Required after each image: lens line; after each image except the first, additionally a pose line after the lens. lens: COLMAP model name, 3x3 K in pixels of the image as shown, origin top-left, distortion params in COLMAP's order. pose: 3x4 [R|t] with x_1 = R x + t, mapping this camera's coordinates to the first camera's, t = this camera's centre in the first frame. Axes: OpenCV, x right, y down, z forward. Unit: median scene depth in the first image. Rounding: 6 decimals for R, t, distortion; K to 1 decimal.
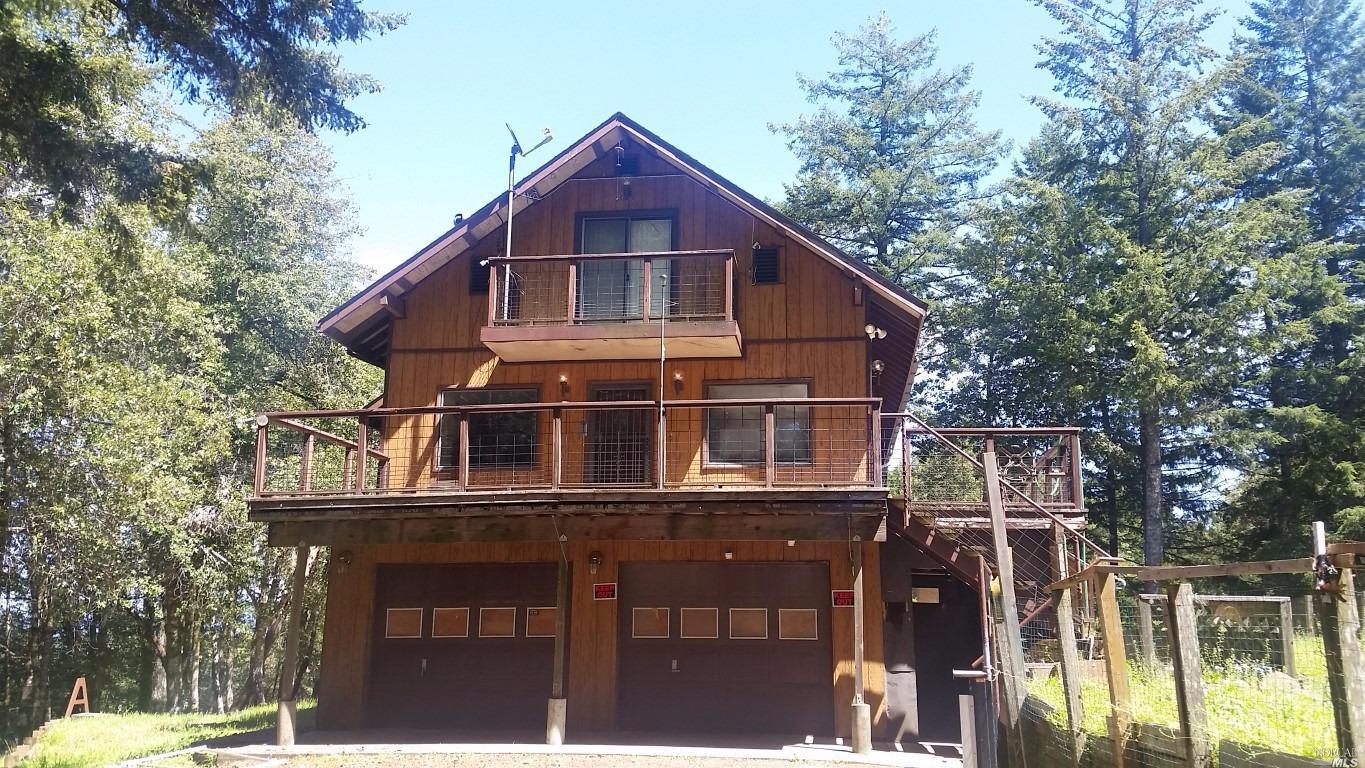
lens RADIAL K [[1120.0, 0, 671.5], [0, 1120.0, 382.9], [0, 0, 1]] dist [0.107685, -0.206756]
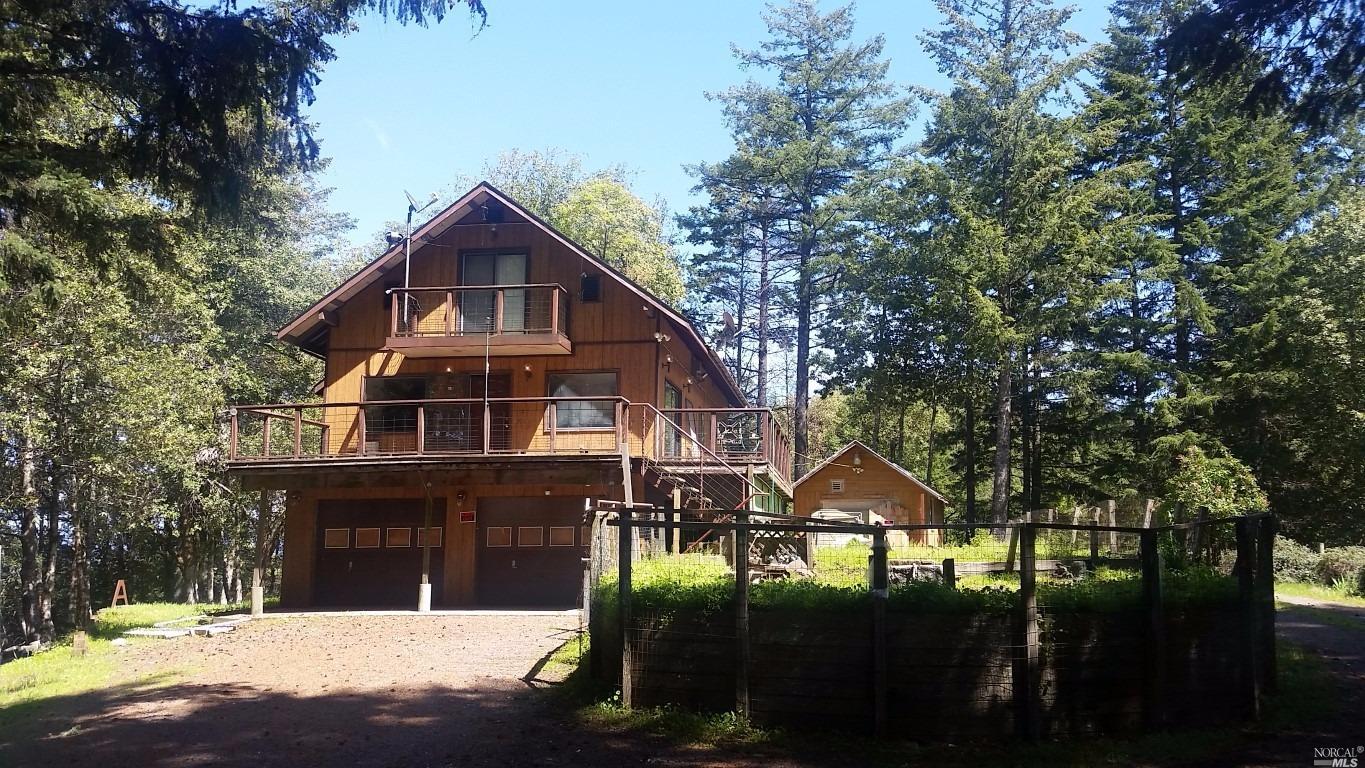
lens RADIAL K [[1120.0, 0, 668.1], [0, 1120.0, 390.4], [0, 0, 1]] dist [0.107685, -0.206756]
pose [[0.999890, -0.009433, -0.011463, 0.160104], [0.010332, 0.996656, 0.081051, -0.072967], [0.010660, -0.081161, 0.996644, -0.345428]]
